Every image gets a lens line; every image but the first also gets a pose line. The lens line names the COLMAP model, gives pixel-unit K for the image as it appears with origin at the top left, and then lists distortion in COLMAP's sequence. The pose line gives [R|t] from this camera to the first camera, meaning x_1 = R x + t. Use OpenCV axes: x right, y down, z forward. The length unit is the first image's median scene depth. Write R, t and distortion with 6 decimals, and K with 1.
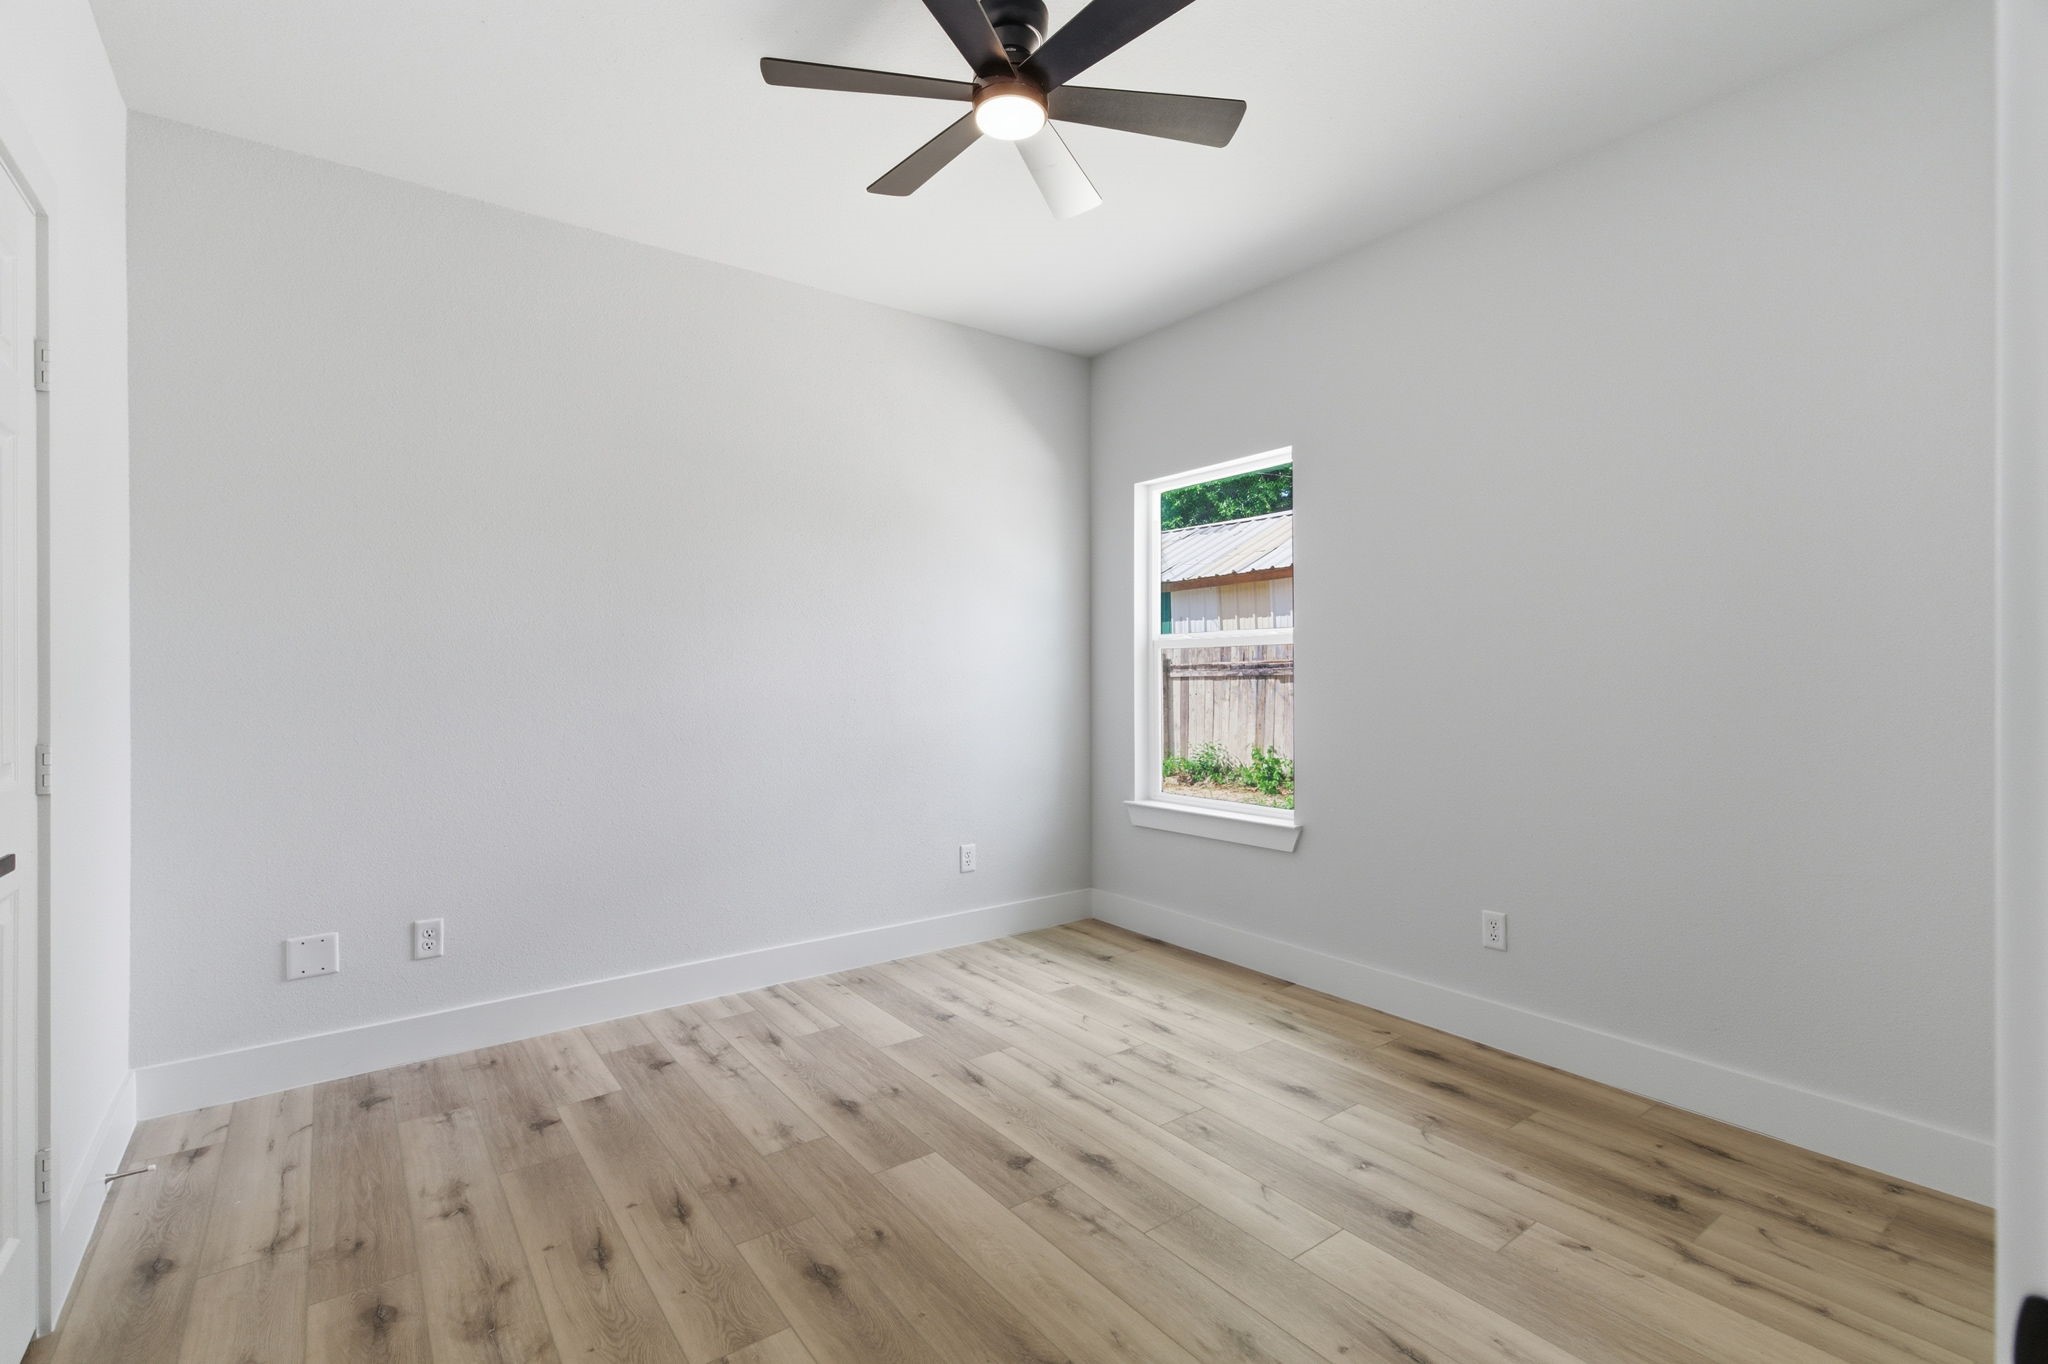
lens RADIAL K [[932.2, 0, 1015.8], [0, 932.2, 674.1], [0, 0, 1]] dist [0.007491, -0.004916]
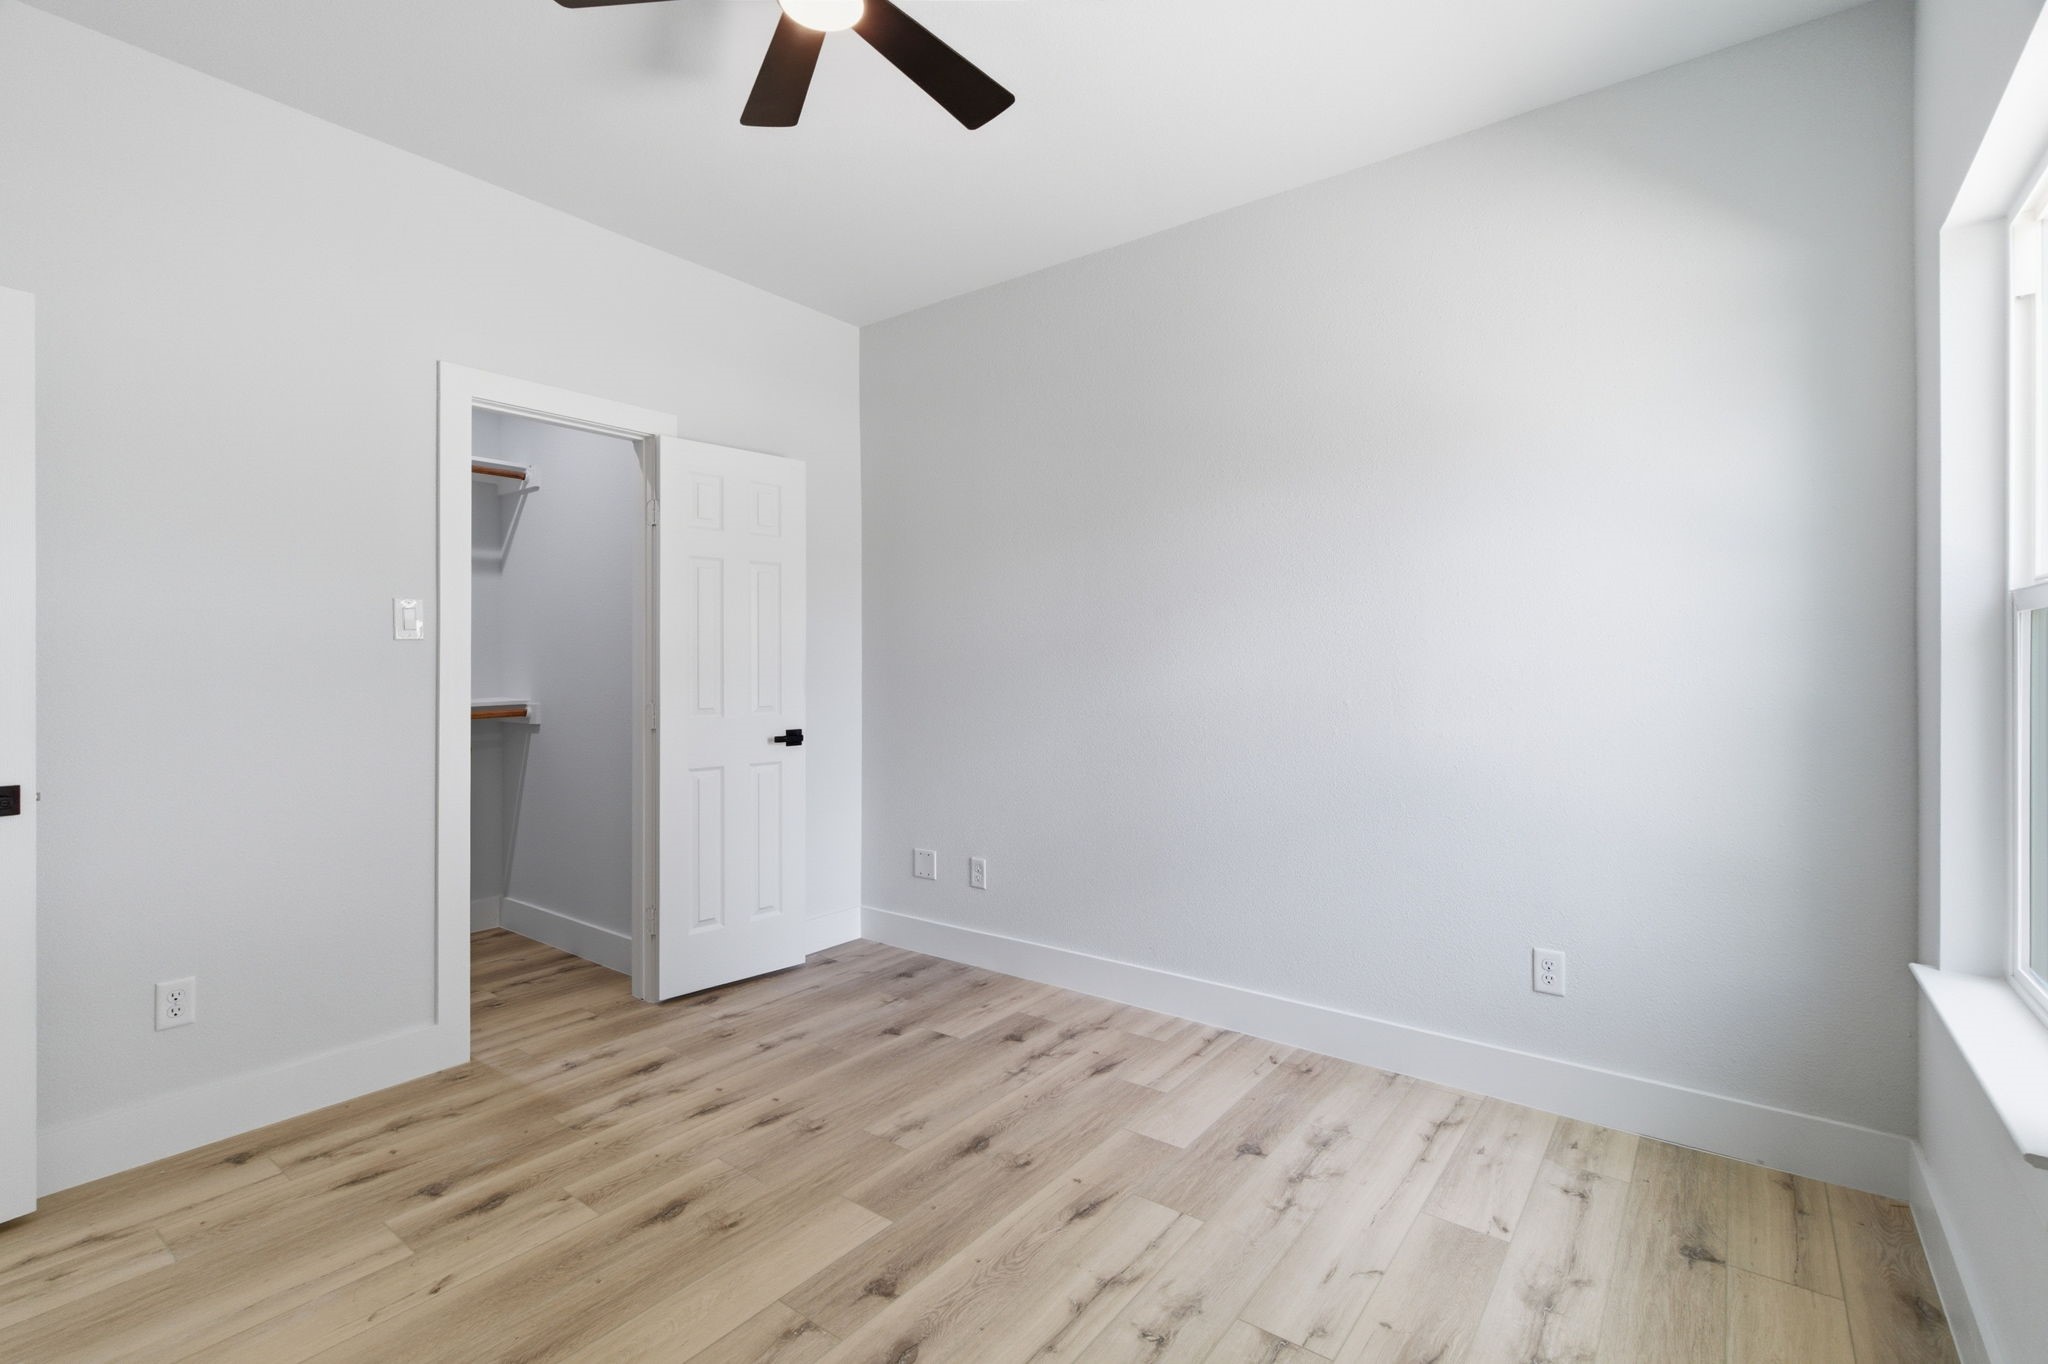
lens RADIAL K [[932.2, 0, 1015.8], [0, 932.2, 674.1], [0, 0, 1]] dist [0.007491, -0.004916]
pose [[0.277814, 0.012328, -0.960556, 0.639519], [-0.001516, 0.999922, 0.012395, -0.007502], [0.960634, -0.001987, 0.277811, 0.718264]]
